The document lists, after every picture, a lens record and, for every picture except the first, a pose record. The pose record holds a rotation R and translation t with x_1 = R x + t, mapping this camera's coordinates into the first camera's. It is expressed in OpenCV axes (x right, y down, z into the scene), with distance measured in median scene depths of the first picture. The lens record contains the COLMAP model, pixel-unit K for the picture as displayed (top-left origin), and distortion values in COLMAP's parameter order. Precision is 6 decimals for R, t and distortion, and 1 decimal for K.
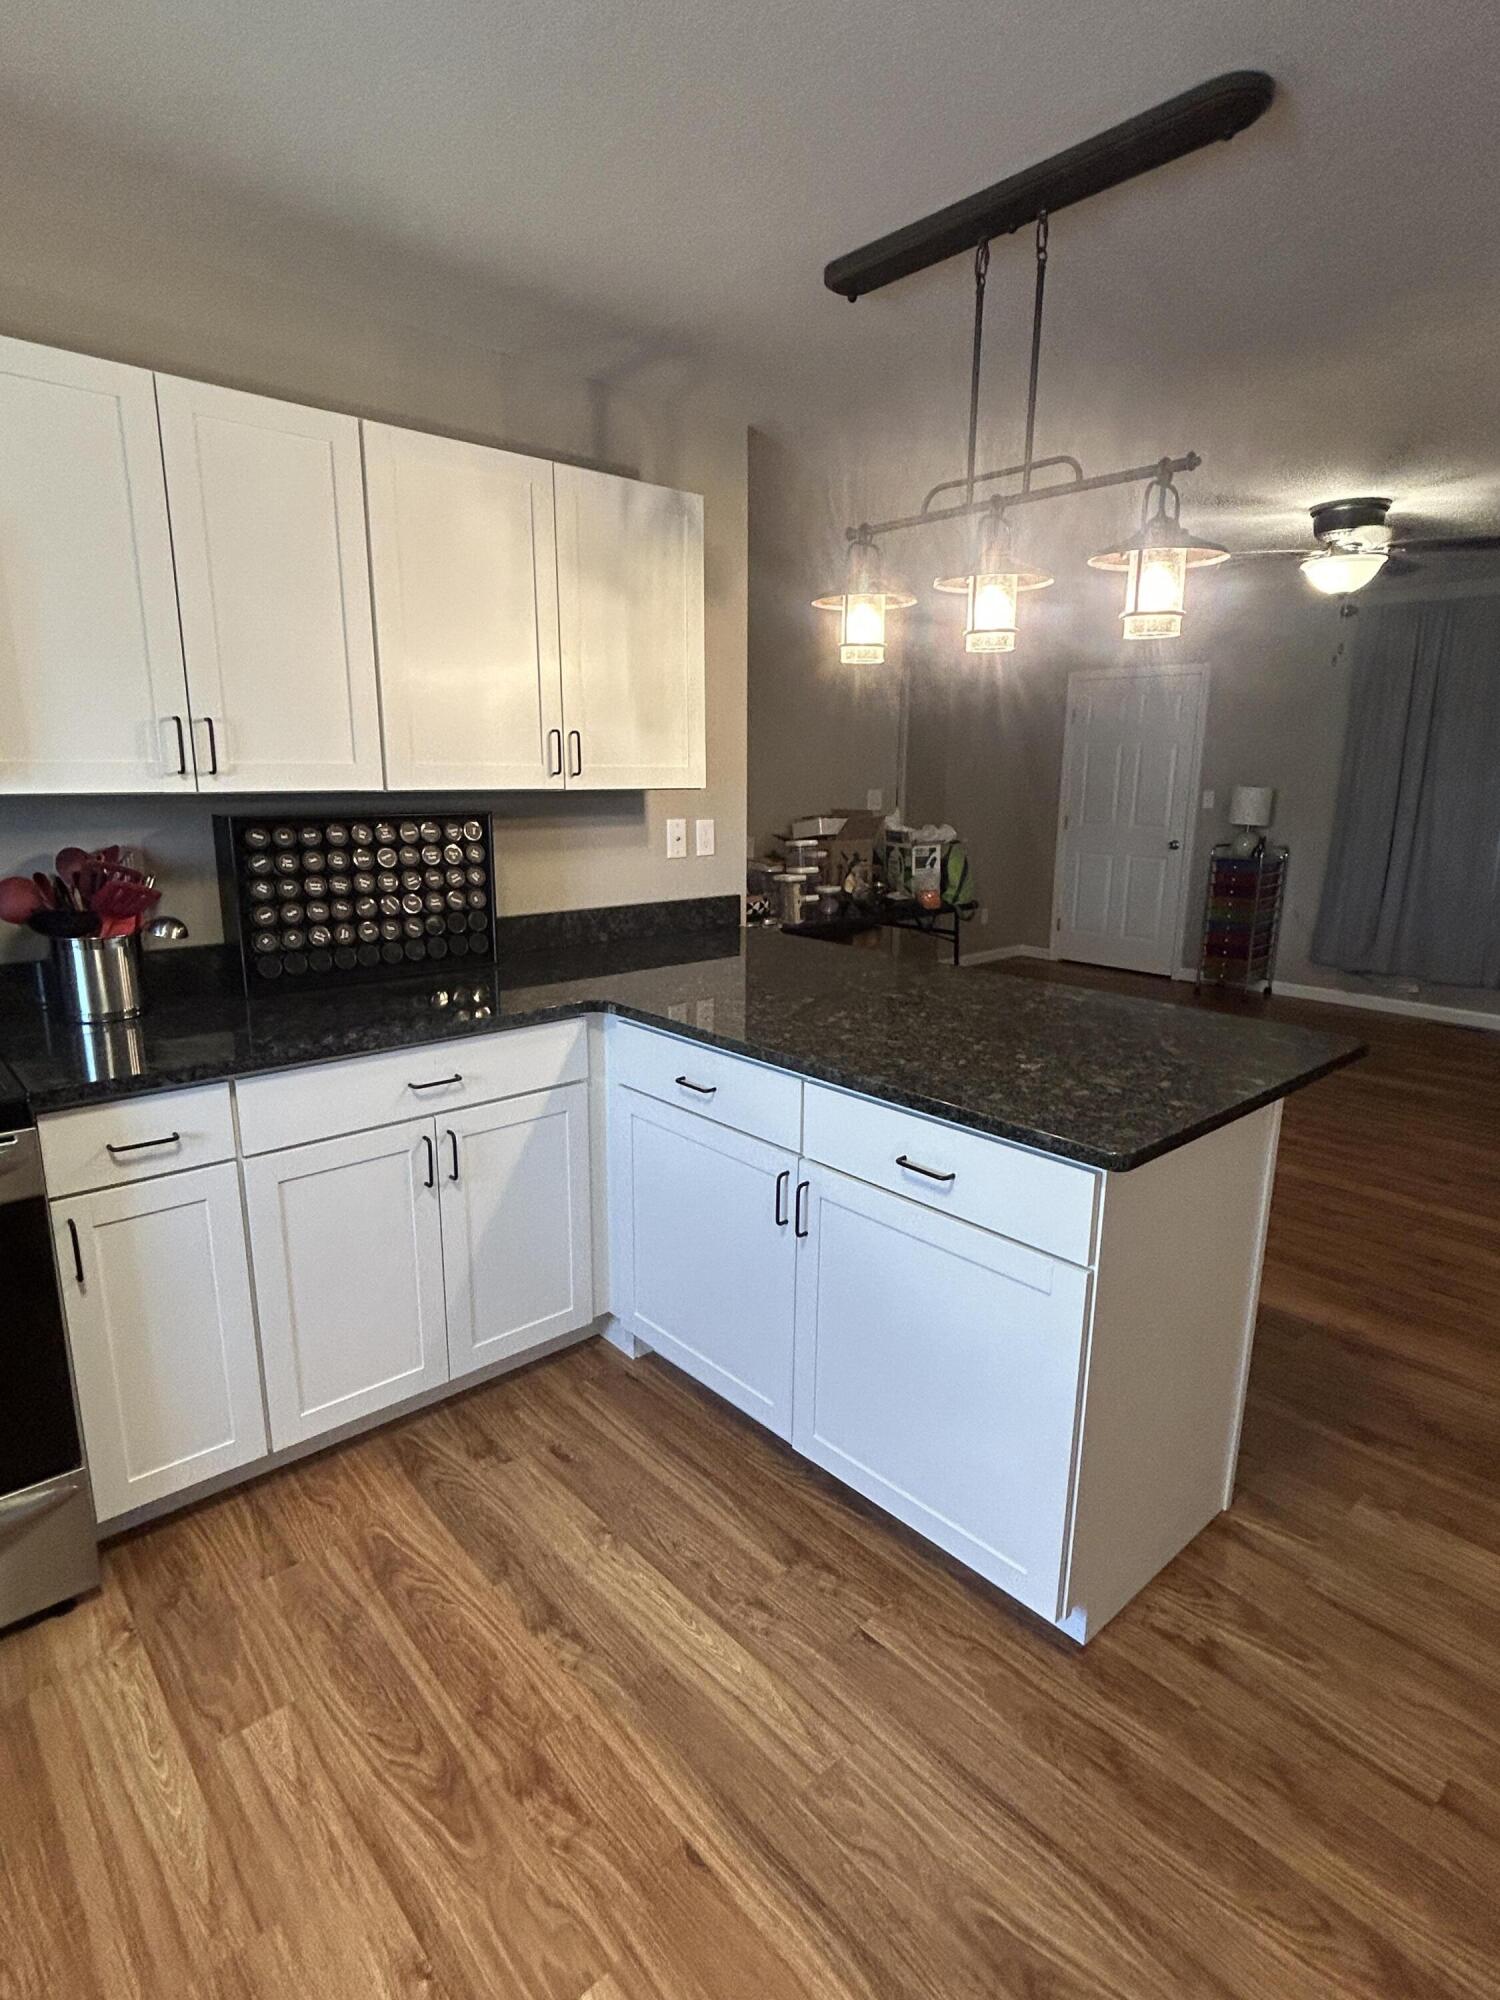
lens RADIAL K [[1049.0, 0, 758.7], [0, 1049.0, 1000.0], [0, 0, 1]] dist [-0.006978, 0.004979]
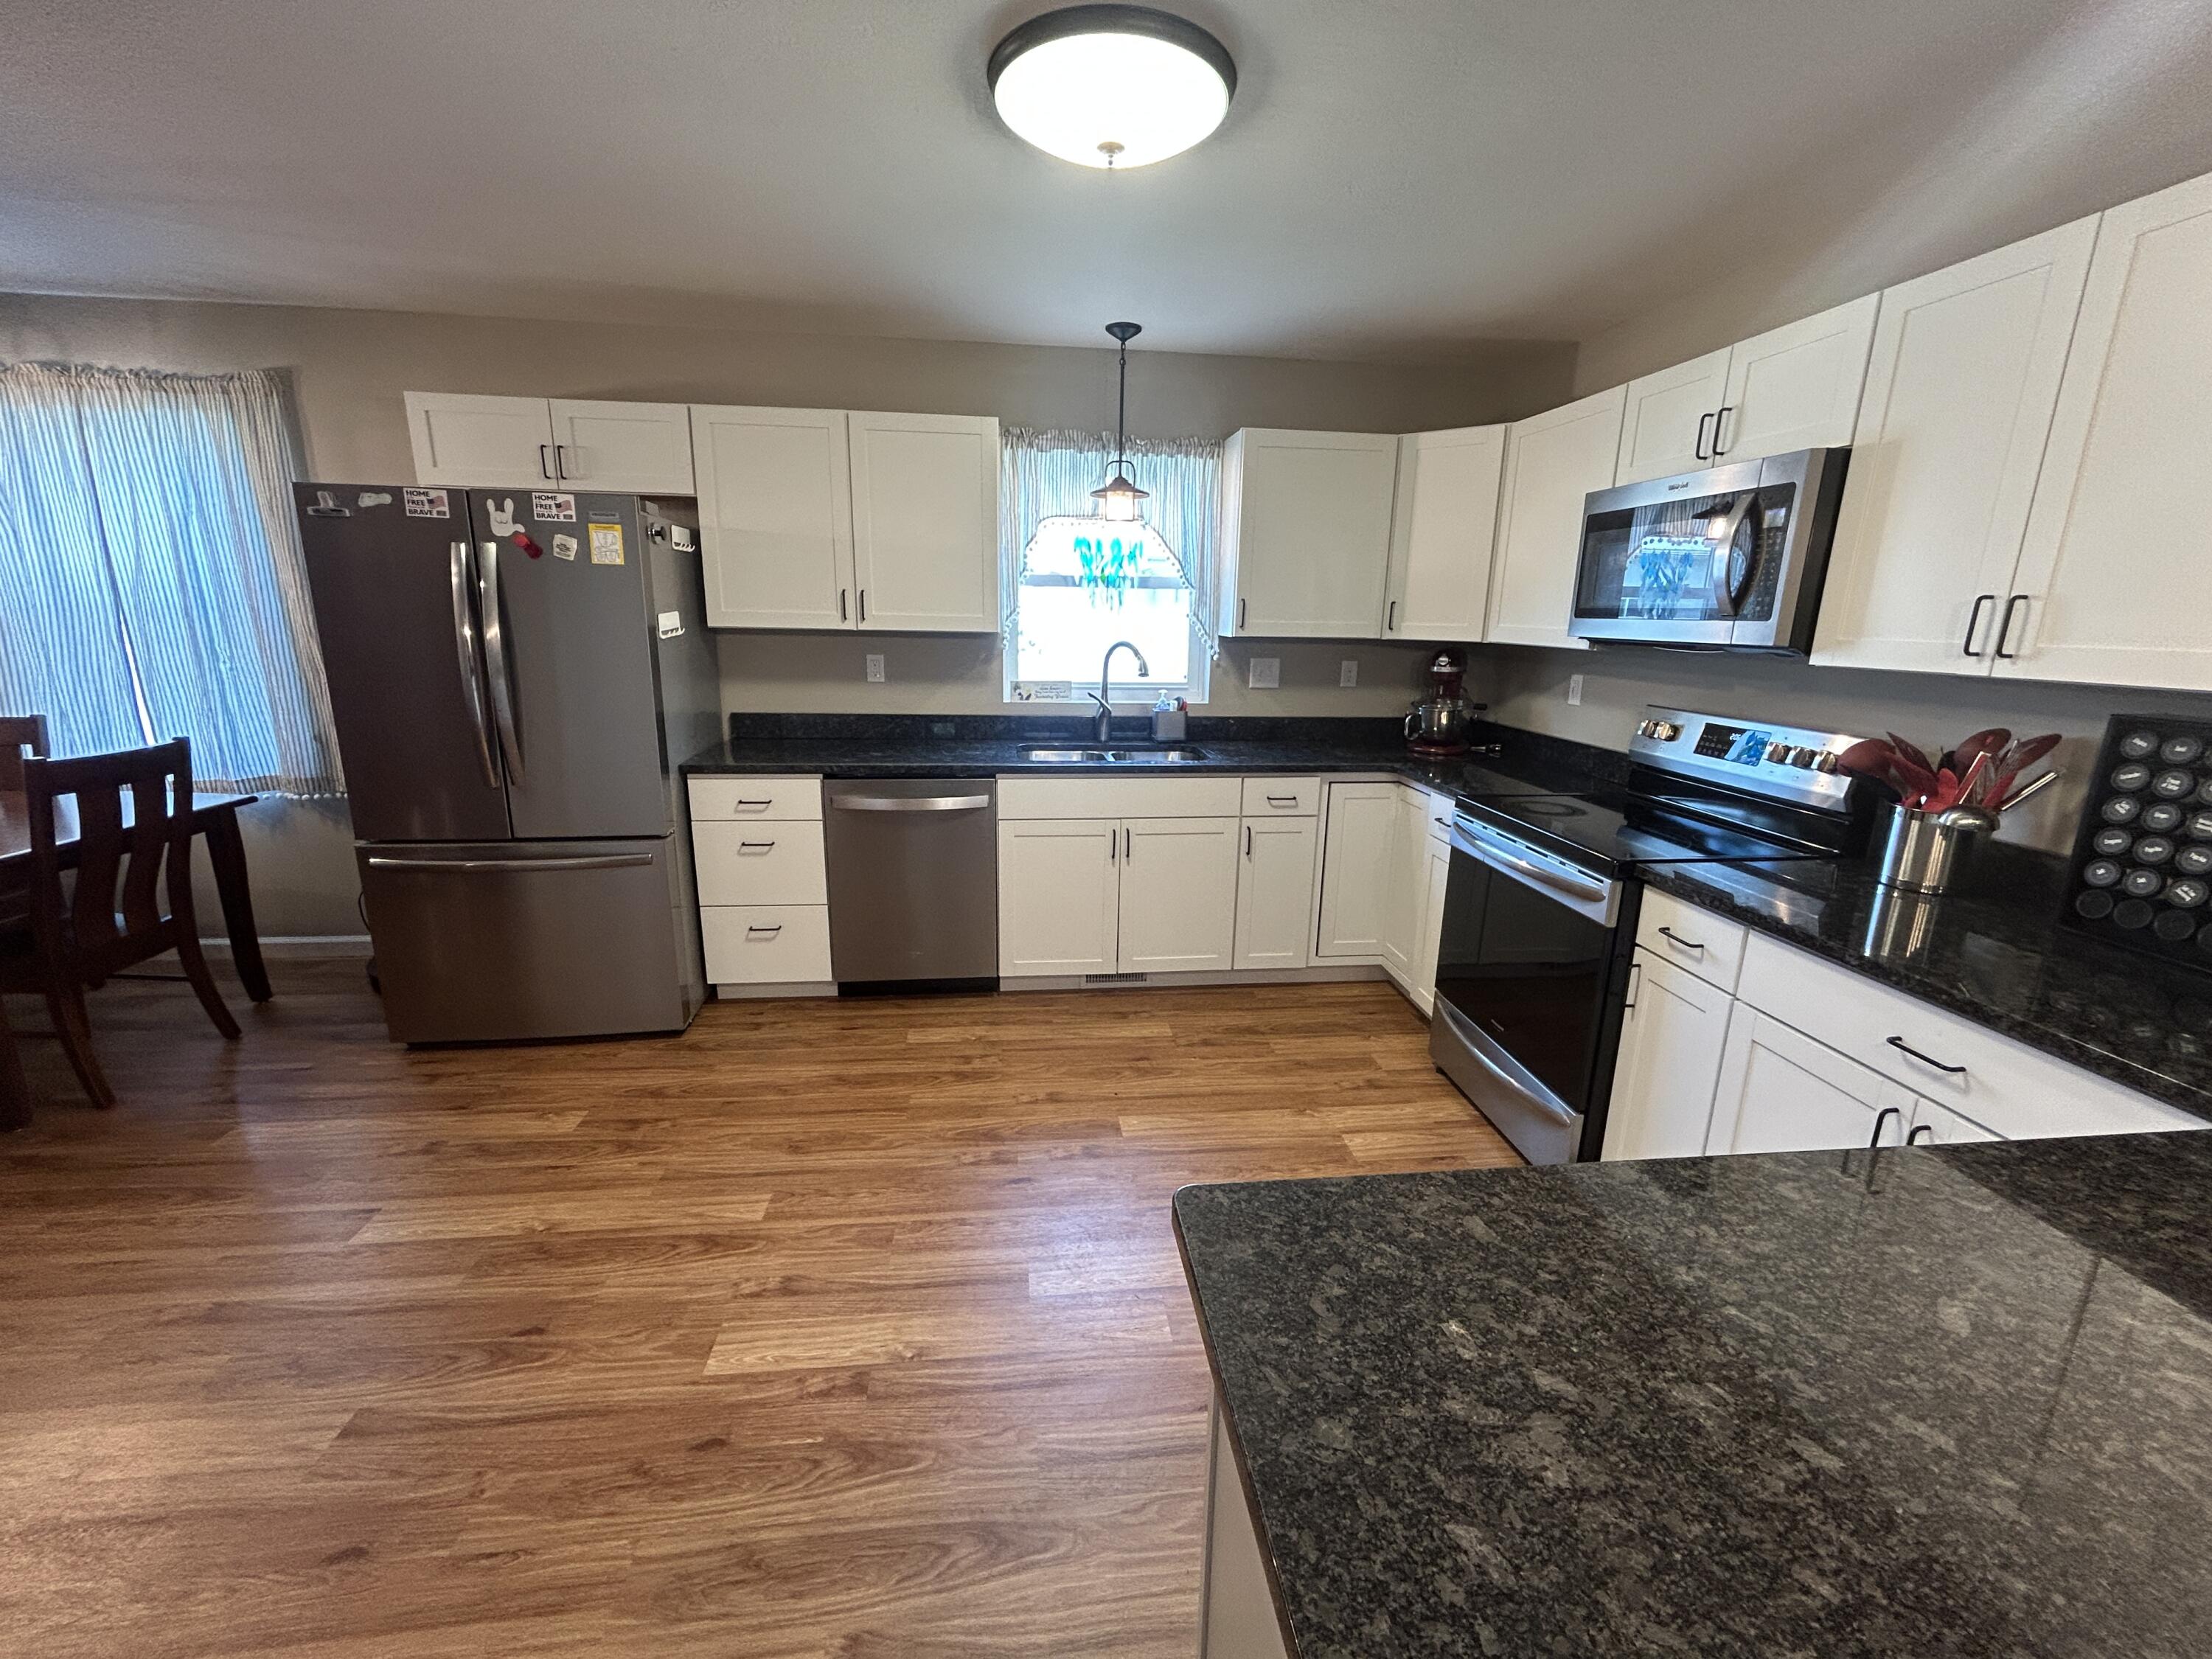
lens RADIAL K [[897.9, 0, 1104.3], [0, 897.9, 824.0], [0, 0, 1]] dist [0.000817, -0.000500]
pose [[-0.588828, 0.167688, -0.790672, 0.560091], [-0.198681, 0.918197, 0.342695, -0.190171], [0.783459, 0.358880, -0.507344, 0.814688]]
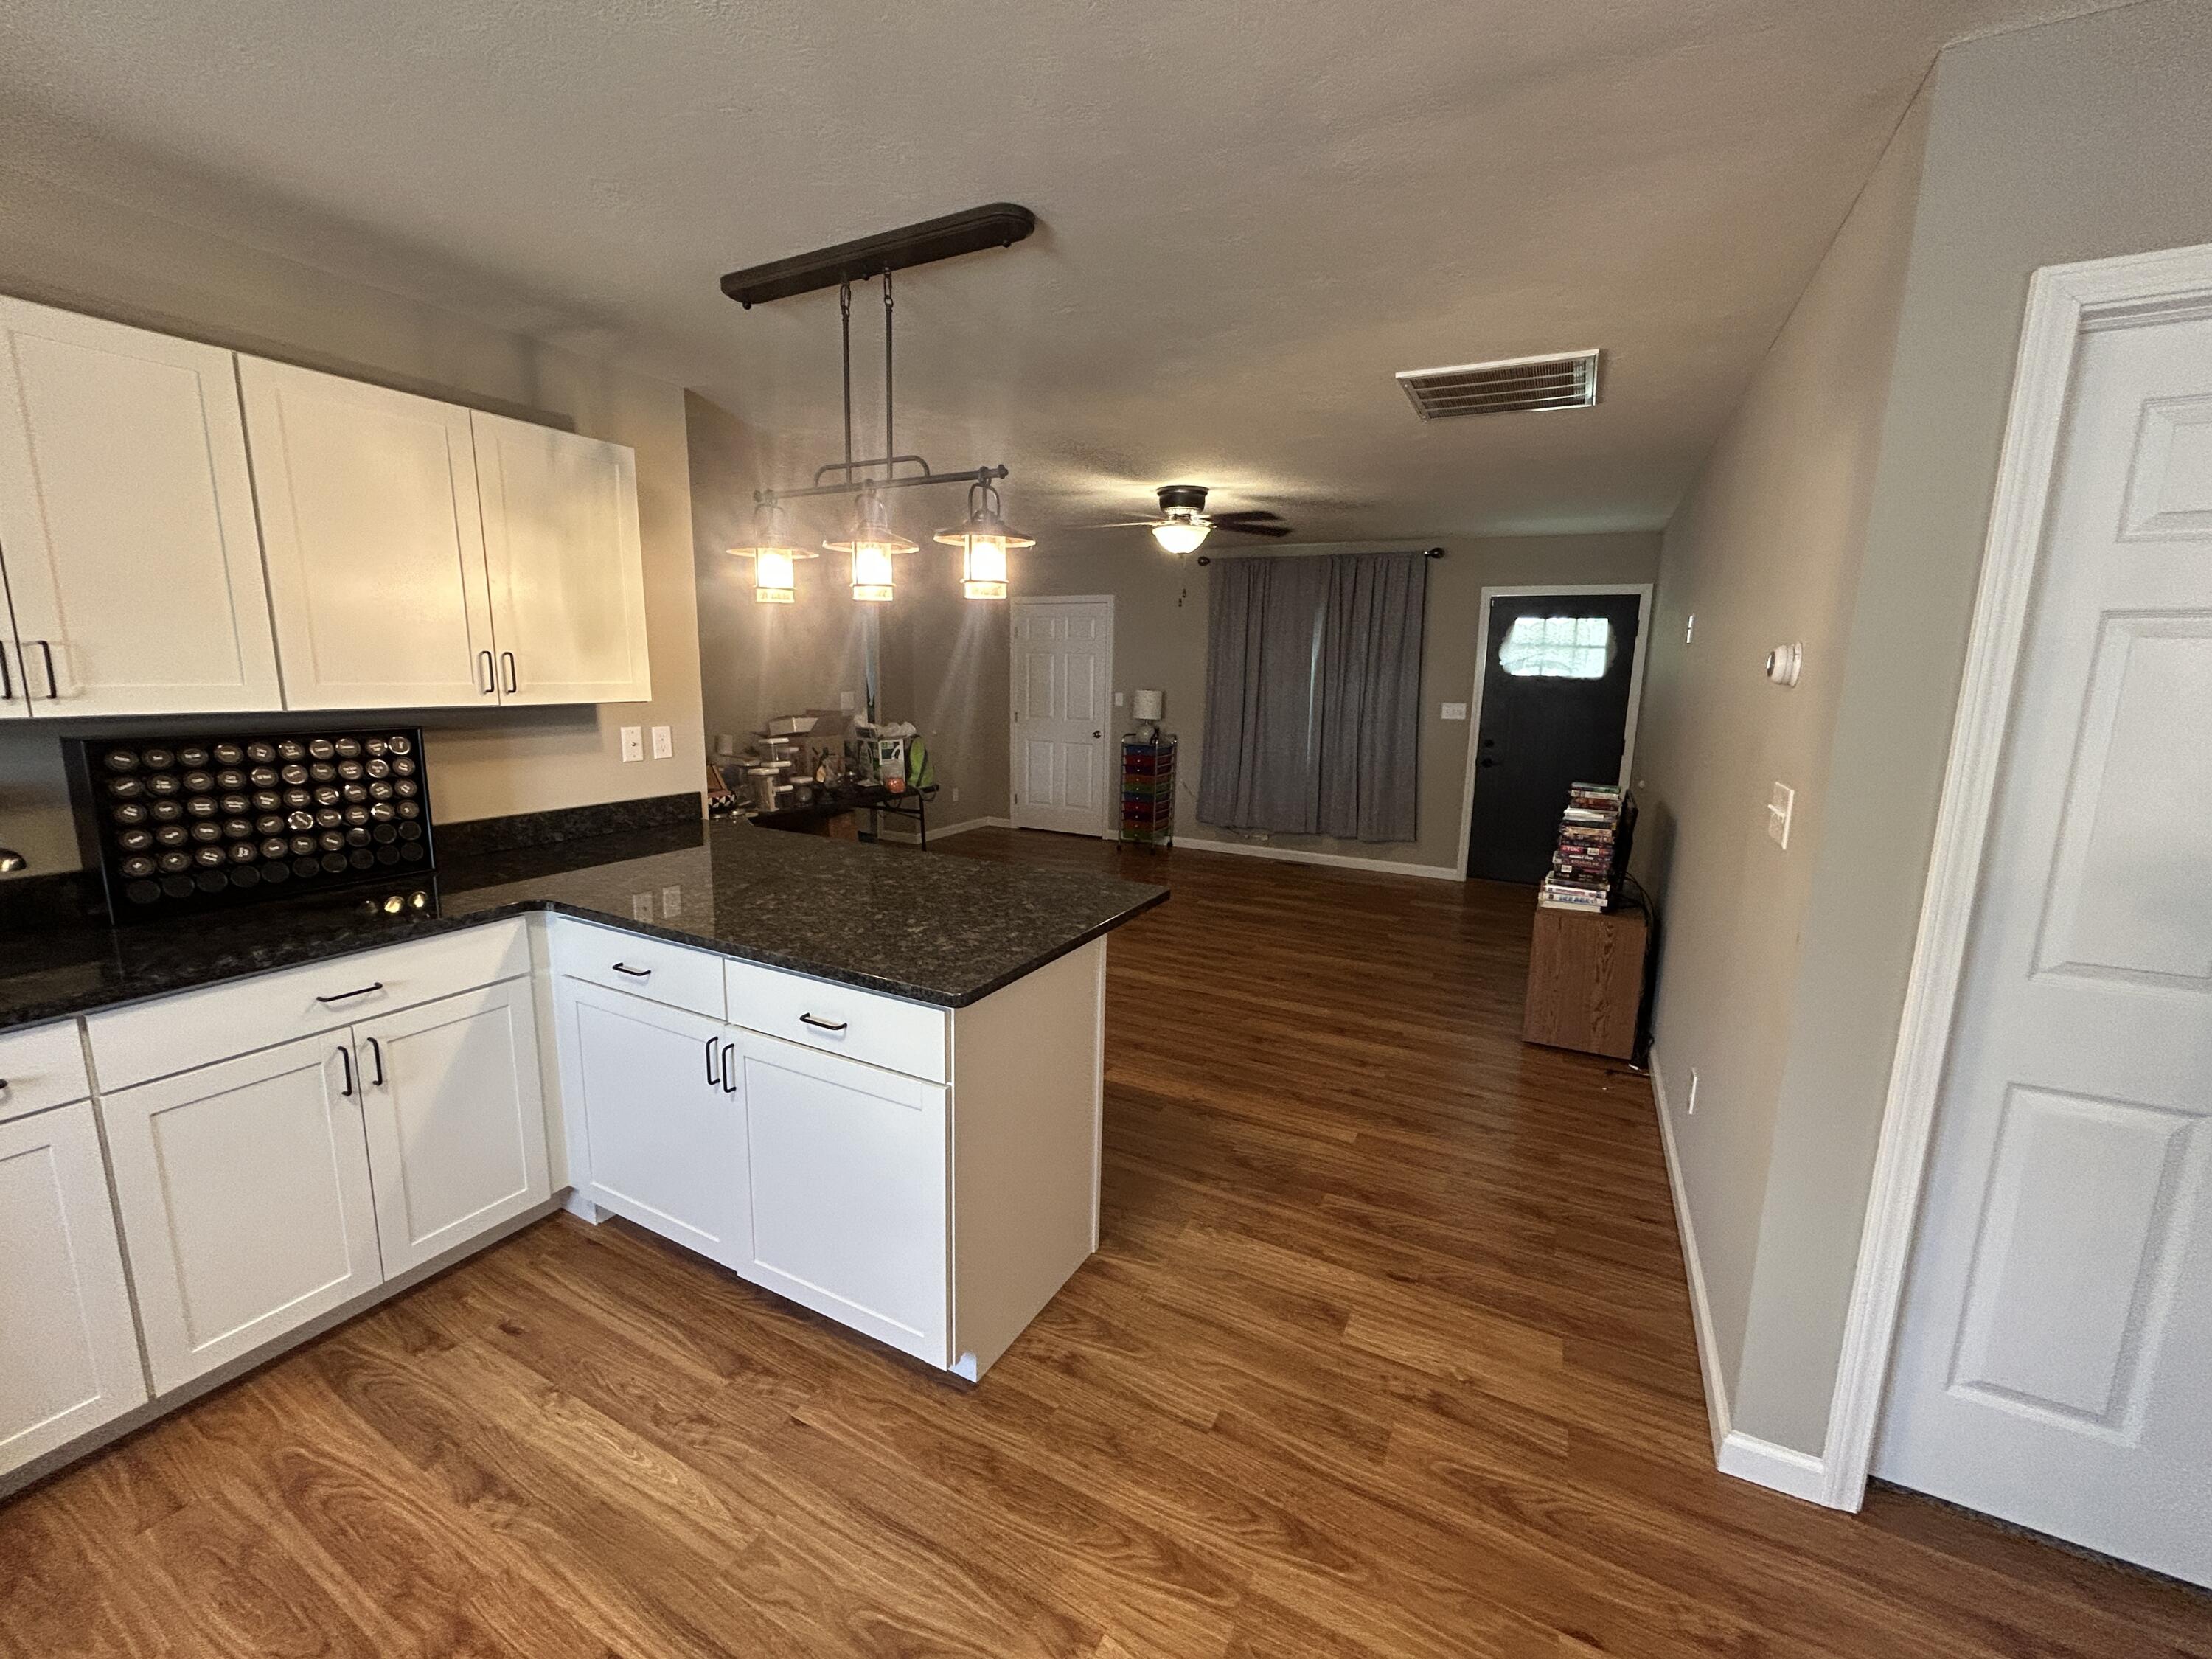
lens RADIAL K [[897.9, 0, 1103.9], [0, 897.9, 826.0], [0, 0, 1]] dist [0.000817, -0.000500]
pose [[0.940302, -0.049418, 0.336735, 0.101639], [0.062819, 0.997603, -0.029011, -0.013523], [-0.334494, 0.048432, 0.941152, -0.091811]]
